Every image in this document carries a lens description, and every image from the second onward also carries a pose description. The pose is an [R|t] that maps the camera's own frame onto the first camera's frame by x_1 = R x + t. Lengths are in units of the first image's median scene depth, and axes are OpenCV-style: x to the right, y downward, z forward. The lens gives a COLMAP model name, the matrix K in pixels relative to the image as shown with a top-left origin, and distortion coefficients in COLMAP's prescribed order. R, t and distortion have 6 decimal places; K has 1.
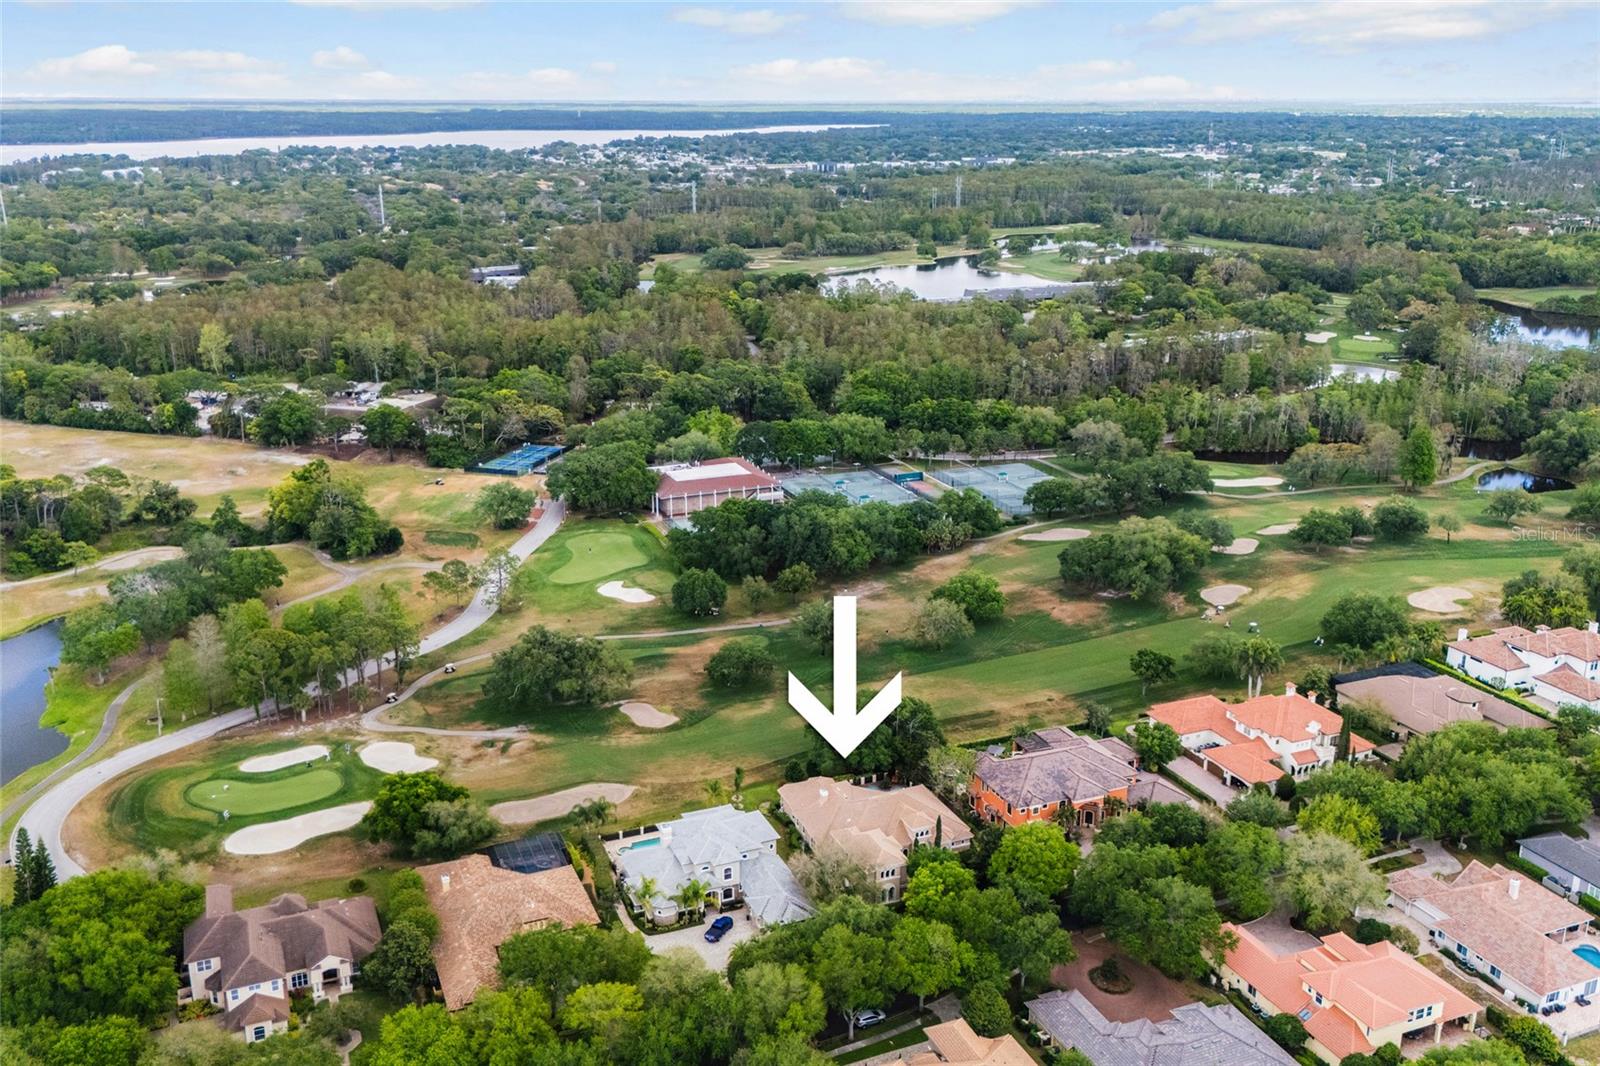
lens RADIAL K [[1398.8, 0, 800.0], [0, 1398.8, 533.0], [0, 0, 1]] dist [0.126151, -0.210743]
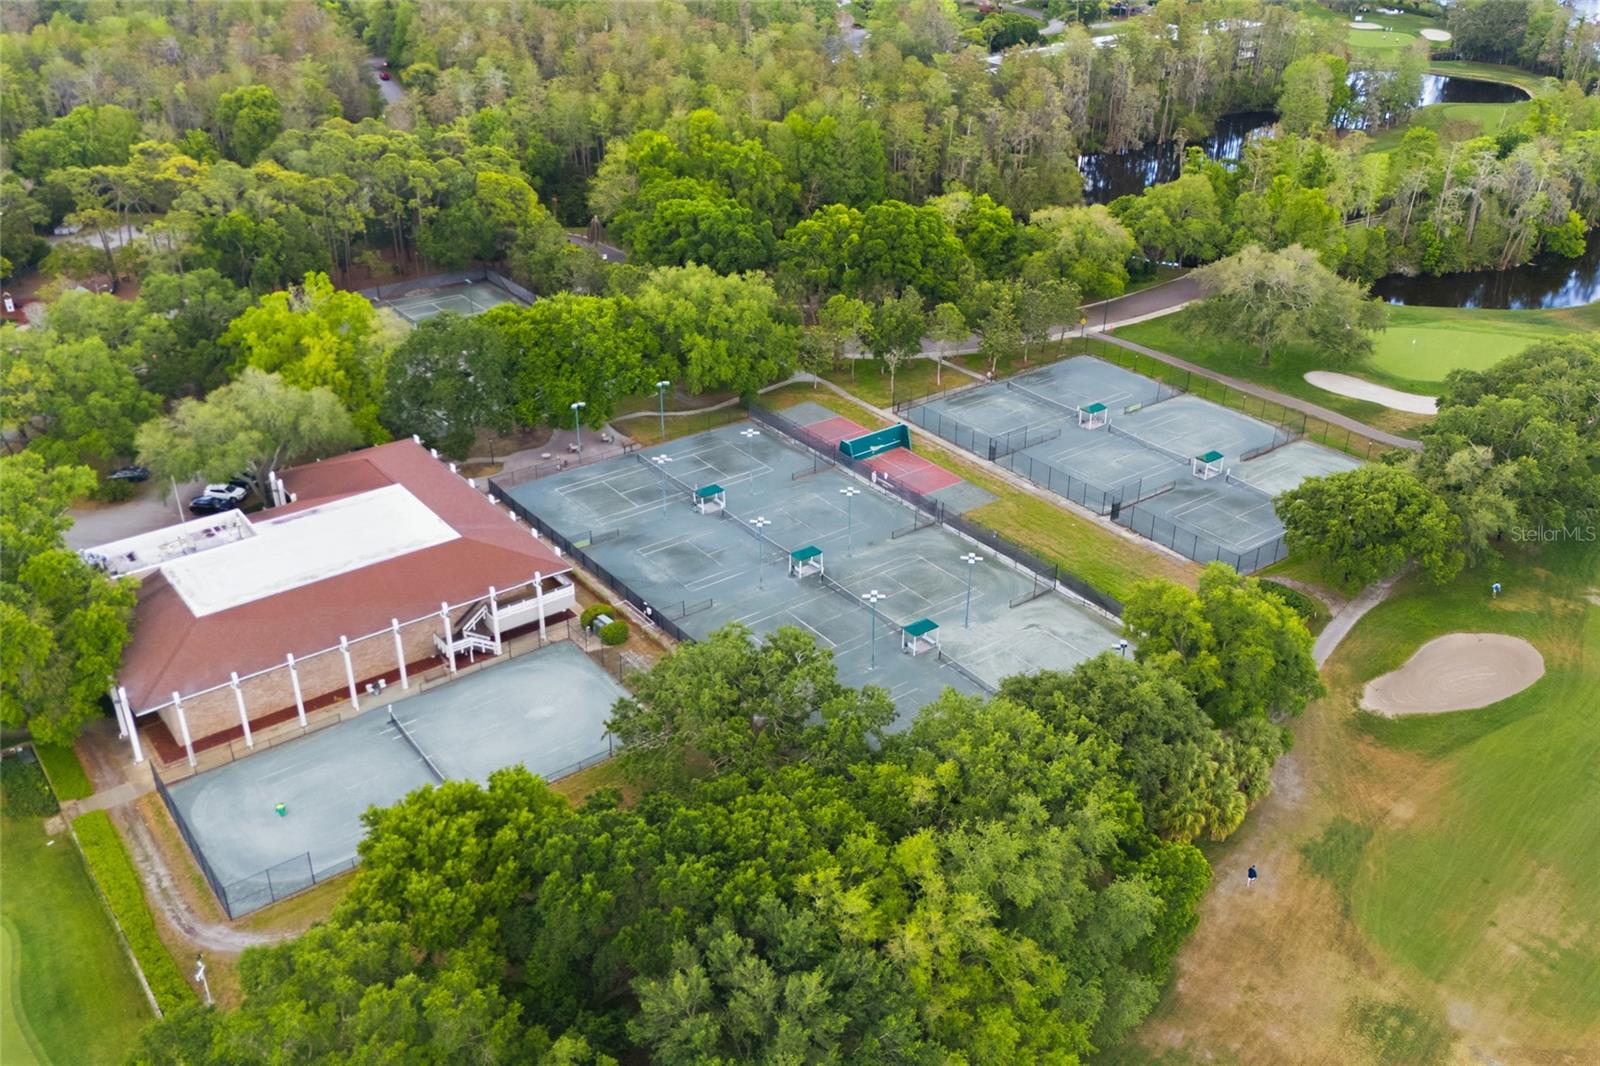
lens RADIAL K [[1431.0, 0, 799.2], [0, 1431.0, 460.1], [0, 0, 1]] dist [0.044288, -0.021876]
pose [[0.968611, -0.102566, 0.226435, -0.025604], [0.068982, 0.986039, 0.151555, -0.082634], [-0.238819, -0.131178, 0.962163, 0.551162]]
